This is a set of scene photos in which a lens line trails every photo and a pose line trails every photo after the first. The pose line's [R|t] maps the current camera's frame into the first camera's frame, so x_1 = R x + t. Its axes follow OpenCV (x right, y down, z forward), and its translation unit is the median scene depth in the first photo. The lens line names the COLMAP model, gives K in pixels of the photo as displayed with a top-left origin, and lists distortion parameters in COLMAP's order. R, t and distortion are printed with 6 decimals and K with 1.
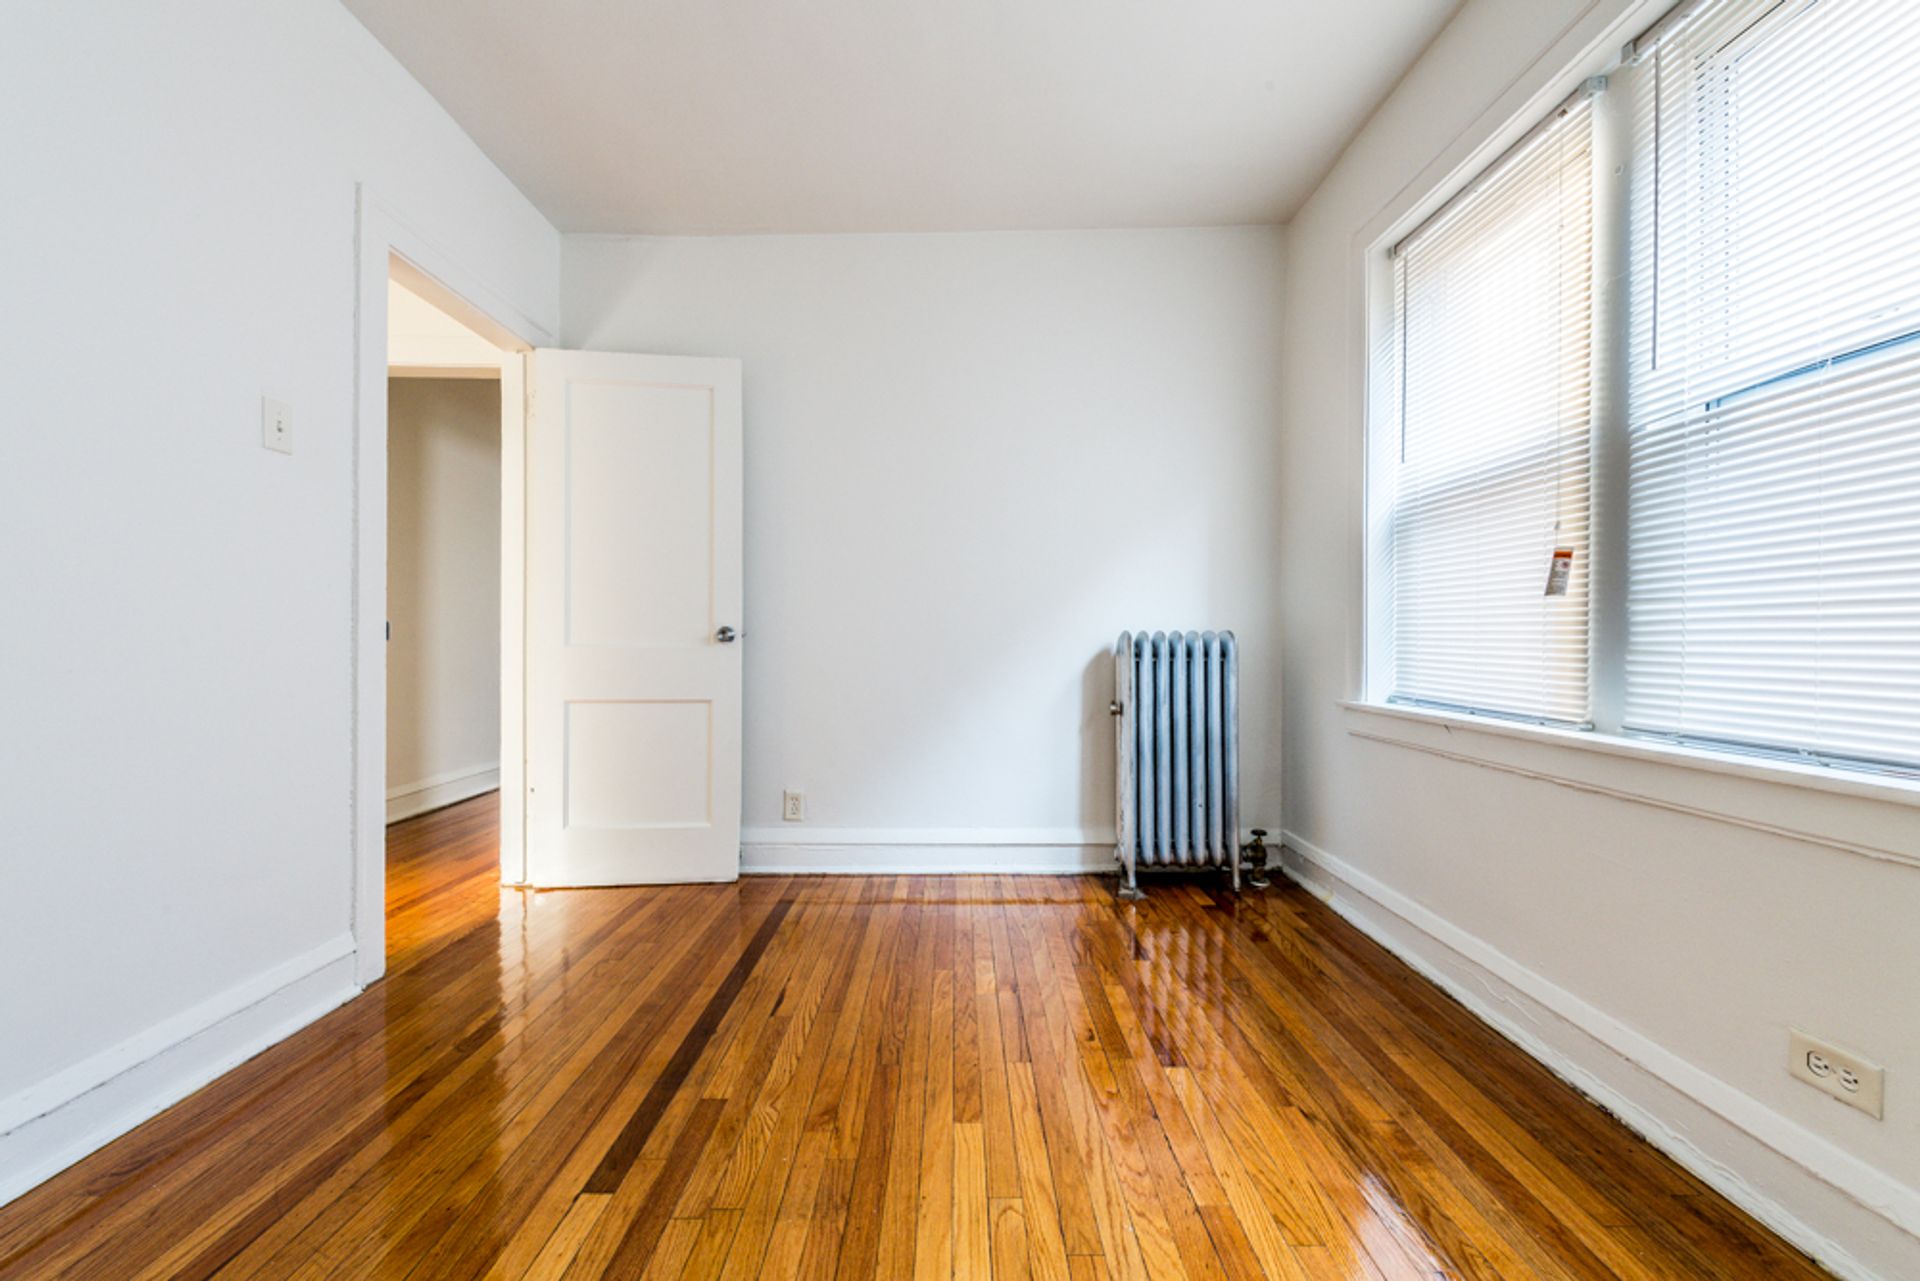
lens RADIAL K [[754.6, 0, 952.5], [0, 754.6, 640.3], [0, 0, 1]] dist [0.003229, -0.005700]
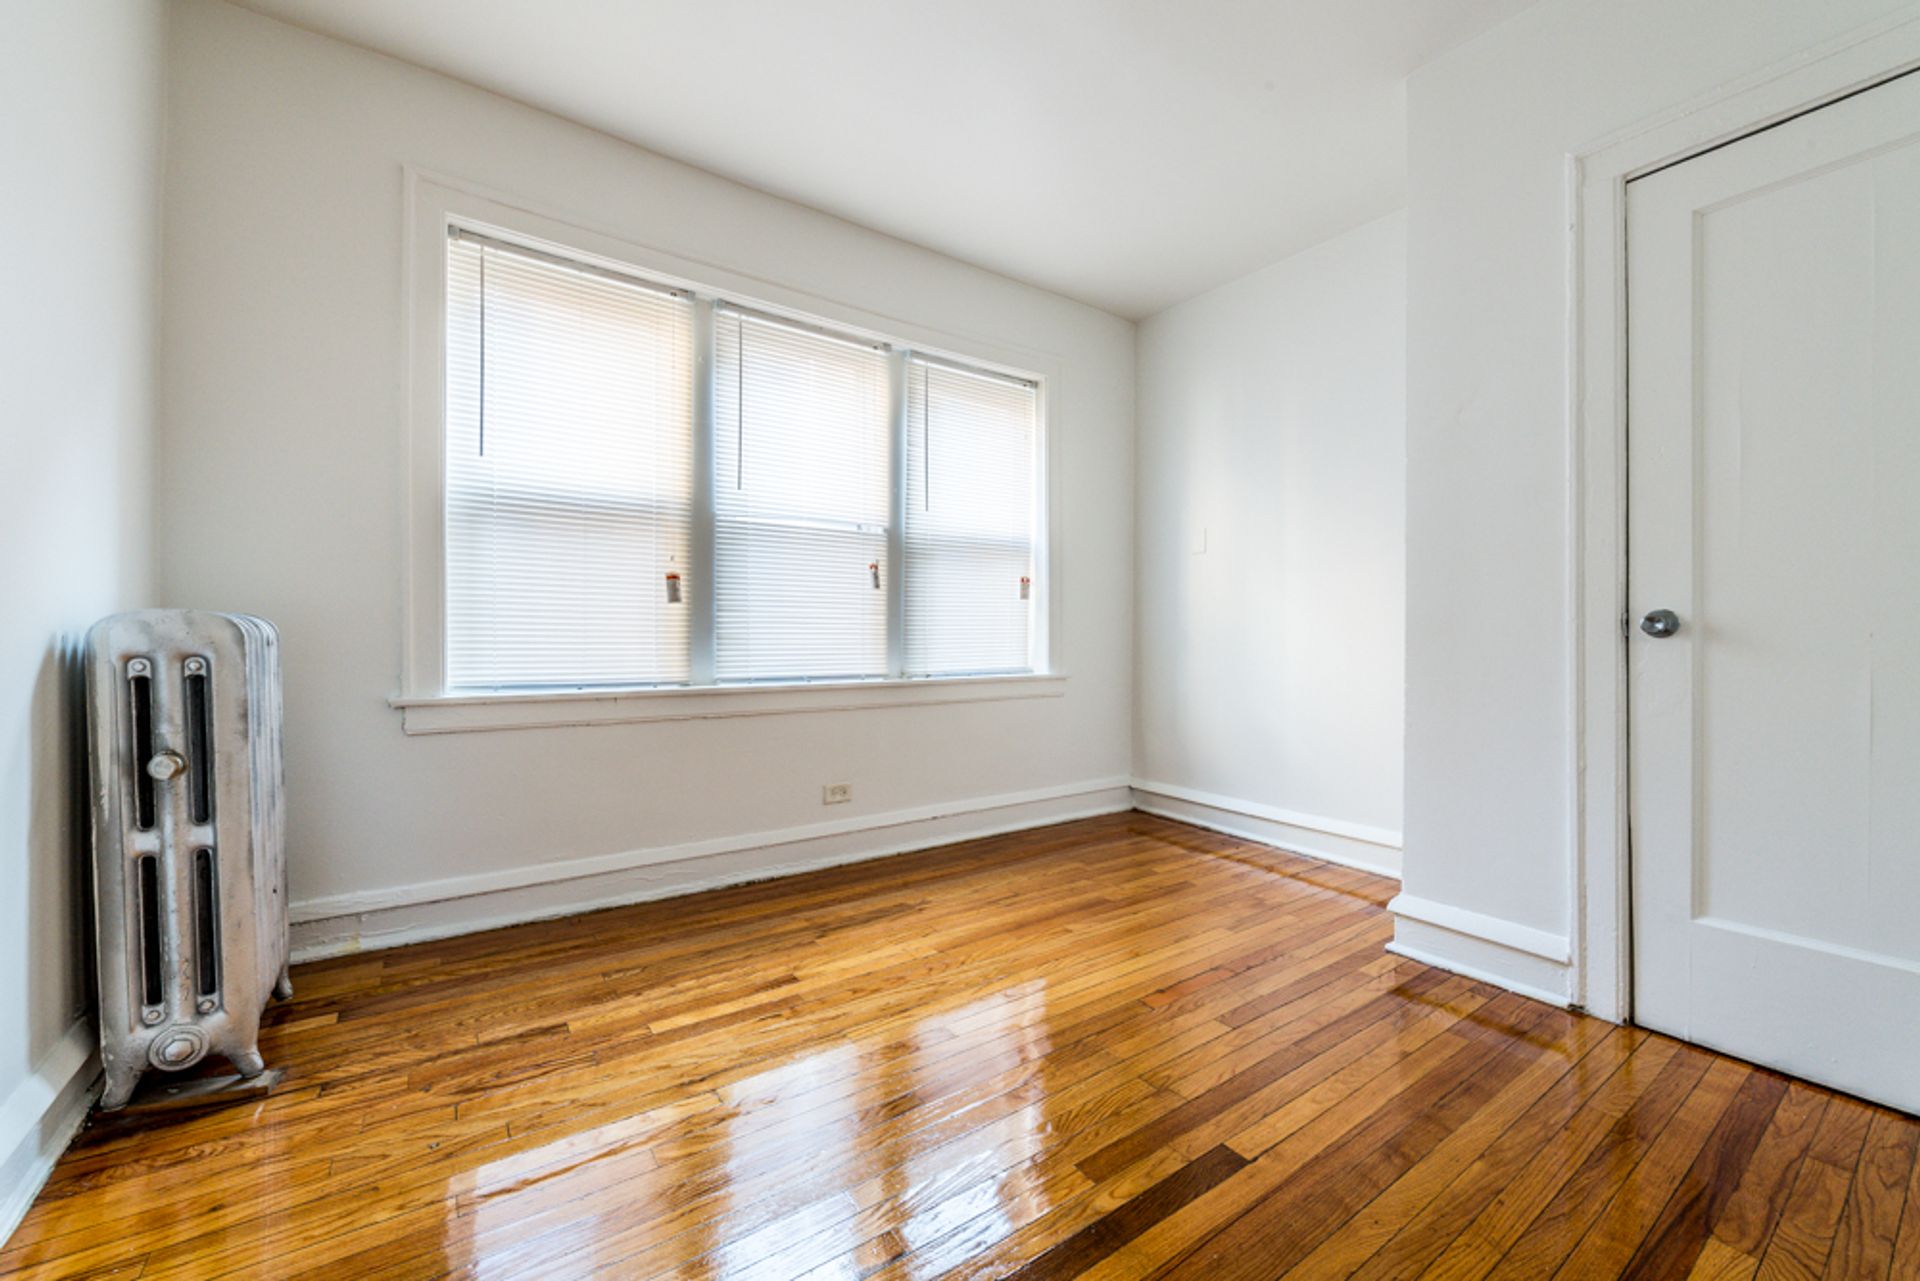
lens RADIAL K [[754.6, 0, 952.5], [0, 754.6, 640.3], [0, 0, 1]] dist [0.003229, -0.005700]
pose [[-0.575892, -0.010565, 0.817458, -0.919934], [-0.003937, 0.999941, 0.010150, 0.001021], [-0.817517, 0.002626, -0.575899, 1.615704]]
